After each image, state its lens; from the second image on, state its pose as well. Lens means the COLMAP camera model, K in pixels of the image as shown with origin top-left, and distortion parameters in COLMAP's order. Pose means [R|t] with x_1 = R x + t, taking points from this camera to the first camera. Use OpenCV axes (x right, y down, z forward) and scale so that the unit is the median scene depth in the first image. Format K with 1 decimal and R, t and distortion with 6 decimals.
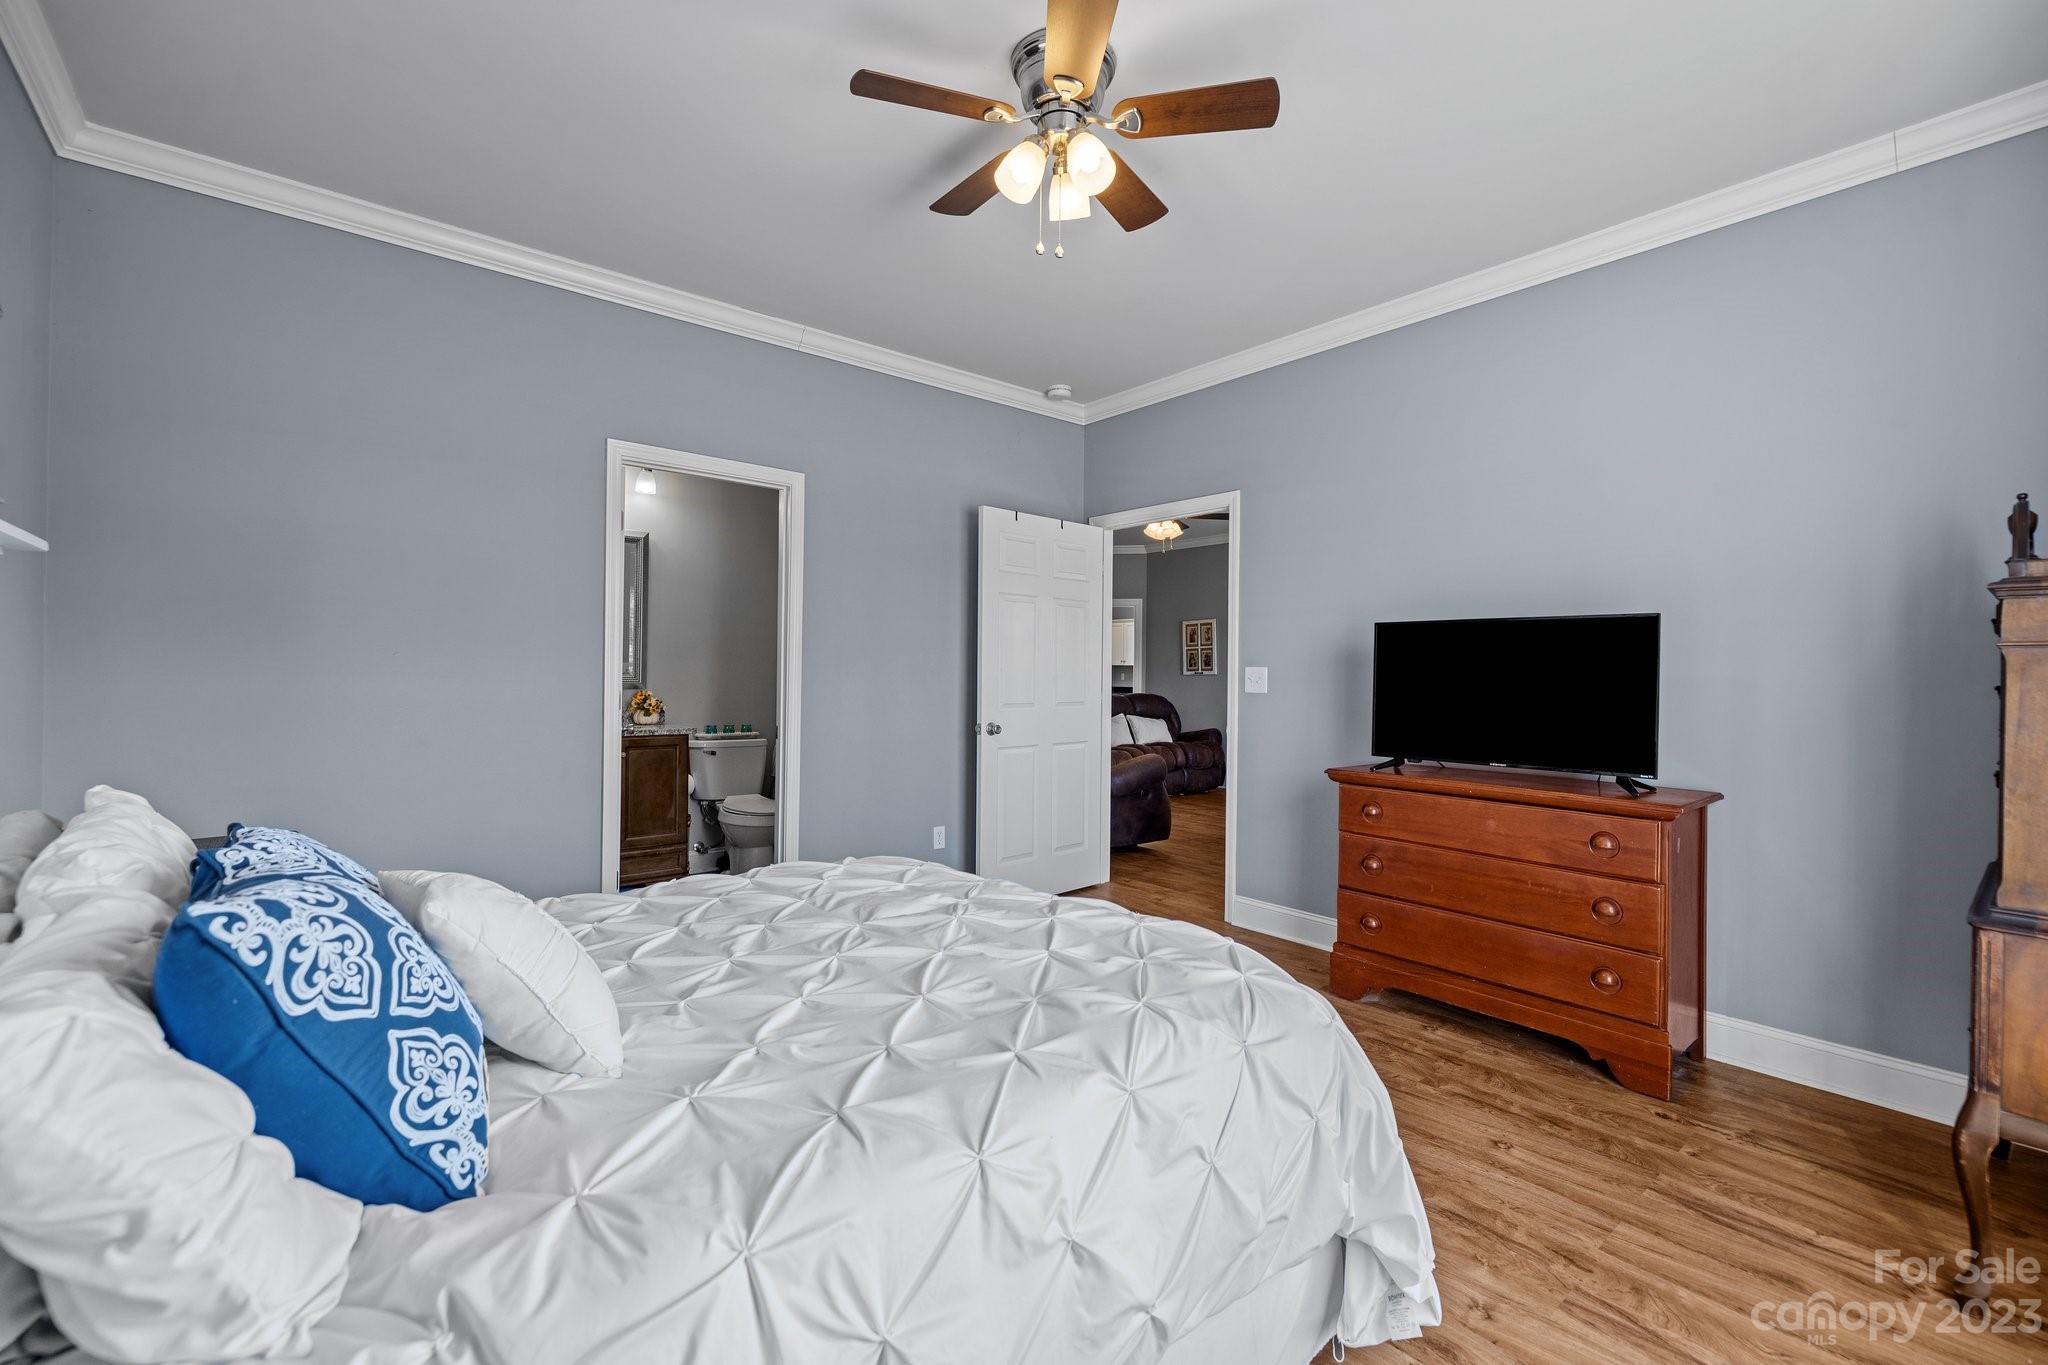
lens RADIAL K [[864.4, 0, 1021.9], [0, 864.4, 676.2], [0, 0, 1]] dist [0.000573, -0.000673]
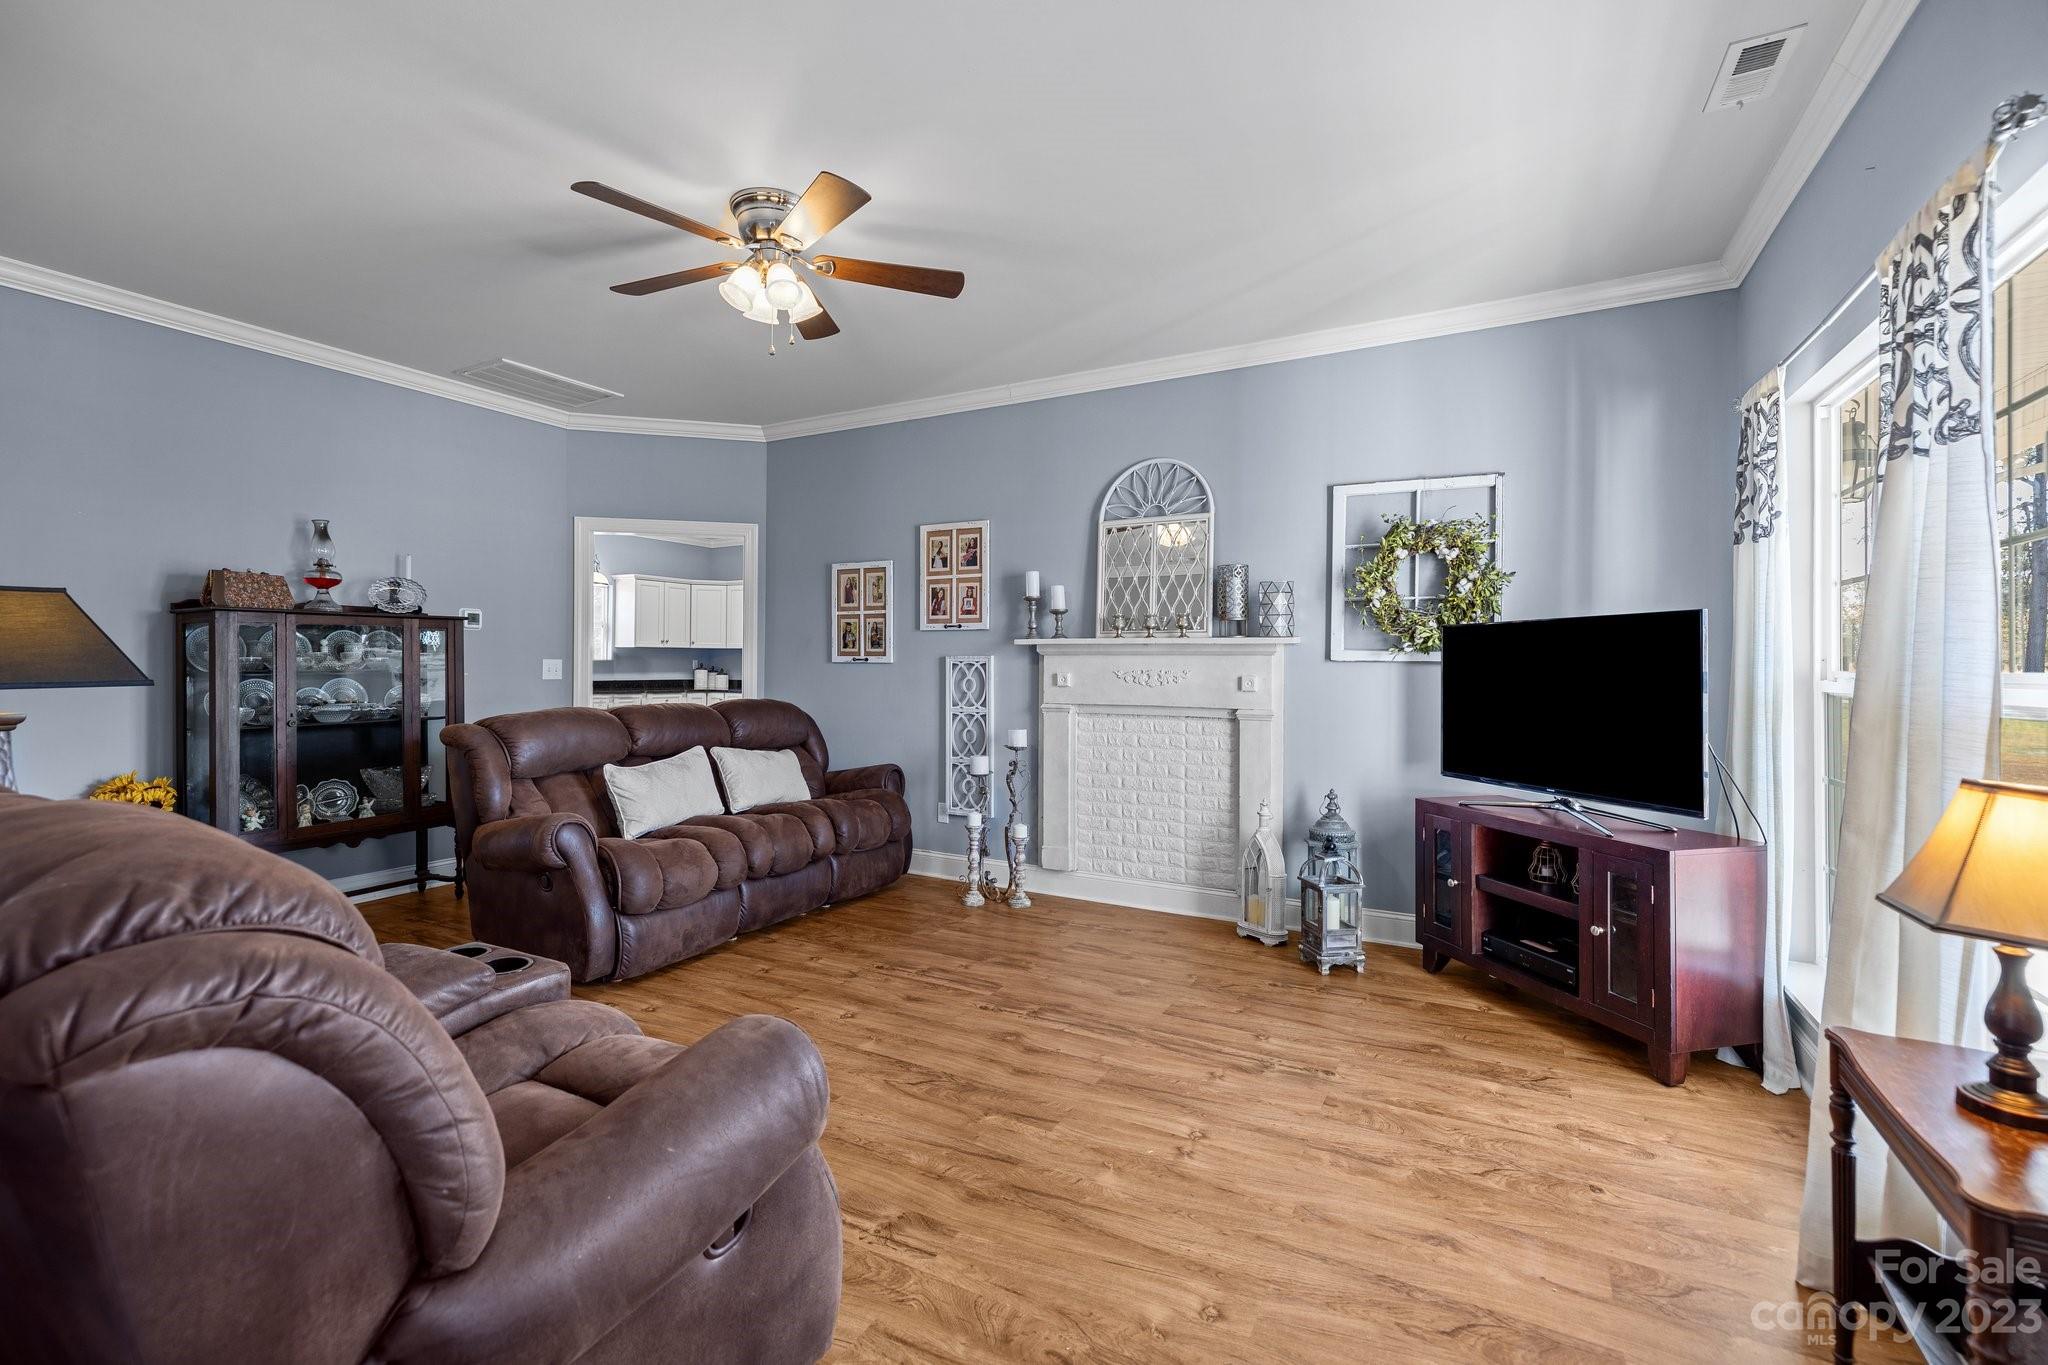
lens RADIAL K [[864.4, 0, 1010.4], [0, 864.4, 669.3], [0, 0, 1]] dist [0.000573, -0.000673]
pose [[0.929951, -0.002059, 0.367679, 0.100345], [-0.000052, 0.999984, 0.005731, -0.001002], [-0.367685, -0.005349, 0.929935, 0.501326]]
